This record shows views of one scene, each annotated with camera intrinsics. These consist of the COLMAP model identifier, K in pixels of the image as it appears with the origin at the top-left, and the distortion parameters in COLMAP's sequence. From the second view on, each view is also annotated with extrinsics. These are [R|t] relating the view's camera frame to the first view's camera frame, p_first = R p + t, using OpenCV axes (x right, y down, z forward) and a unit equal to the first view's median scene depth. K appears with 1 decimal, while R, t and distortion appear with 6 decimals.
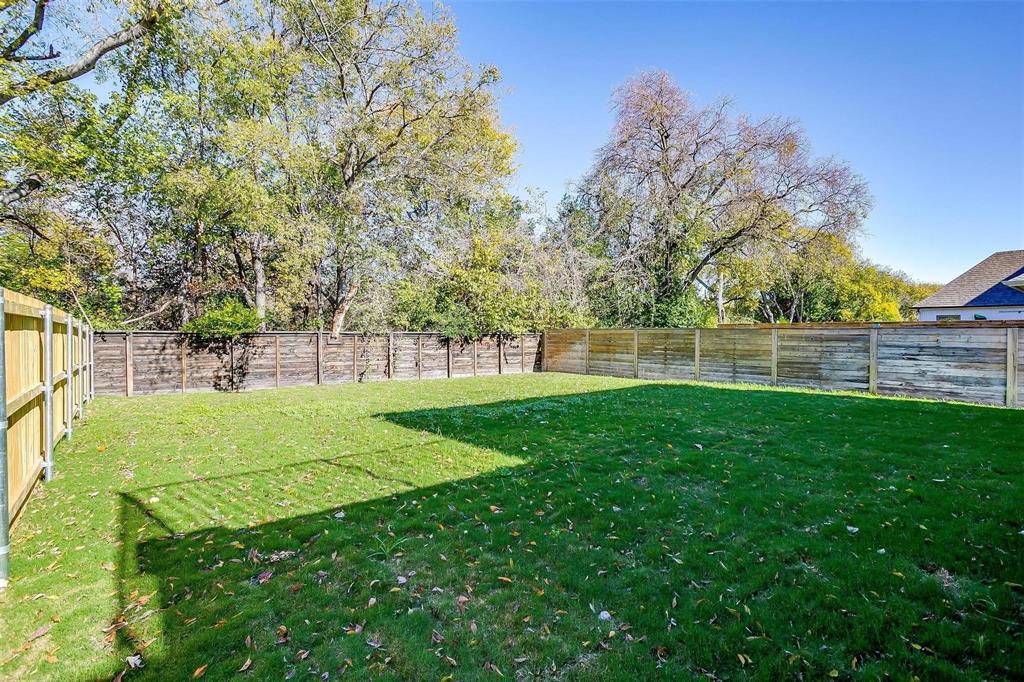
lens RADIAL K [[496.9, 0, 514.8], [0, 496.9, 342.5], [0, 0, 1]] dist [-0.027150, 0.015306]
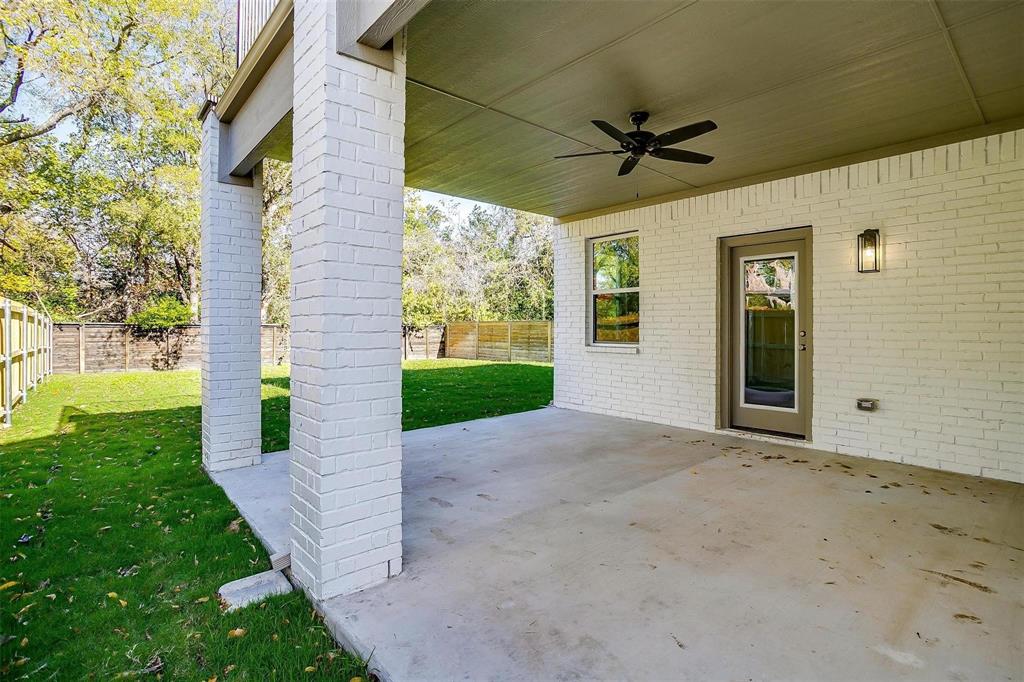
lens RADIAL K [[496.9, 0, 511.7], [0, 496.9, 330.6], [0, 0, 1]] dist [-0.027150, 0.015306]
pose [[0.999155, -0.001161, 0.041084, 0.251702], [0.001704, 0.999912, -0.013190, 0.013576], [-0.041065, 0.013249, 0.999069, -0.289435]]
